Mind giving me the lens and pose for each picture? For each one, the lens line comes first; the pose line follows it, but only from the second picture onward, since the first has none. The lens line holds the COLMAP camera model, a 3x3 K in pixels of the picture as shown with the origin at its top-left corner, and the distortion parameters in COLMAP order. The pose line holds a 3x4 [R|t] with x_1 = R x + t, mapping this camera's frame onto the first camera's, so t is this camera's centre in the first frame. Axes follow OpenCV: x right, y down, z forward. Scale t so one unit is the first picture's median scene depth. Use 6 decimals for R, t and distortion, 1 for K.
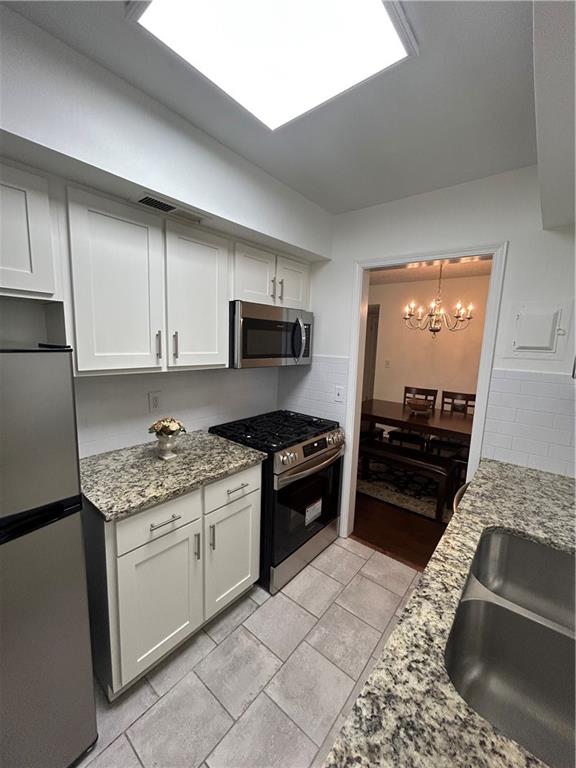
lens RADIAL K [[309.2, 0, 290.1], [0, 309.2, 382.6], [0, 0, 1]] dist [0.000340, -0.000221]
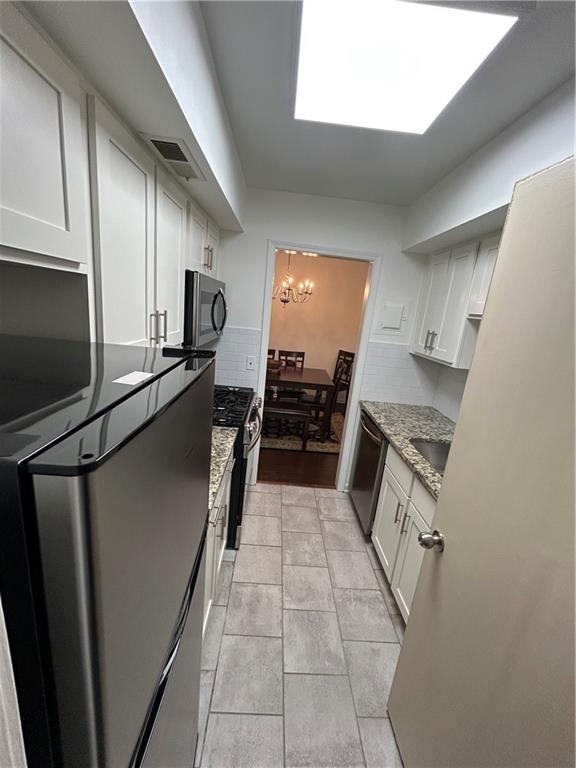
lens RADIAL K [[309.2, 0, 290.6], [0, 309.2, 383.0], [0, 0, 1]] dist [0.000340, -0.000221]
pose [[0.754068, -0.116965, 0.646298, -0.688110], [0.015672, 0.986939, 0.160327, -0.100756], [-0.656610, -0.110769, 0.746052, 0.128605]]
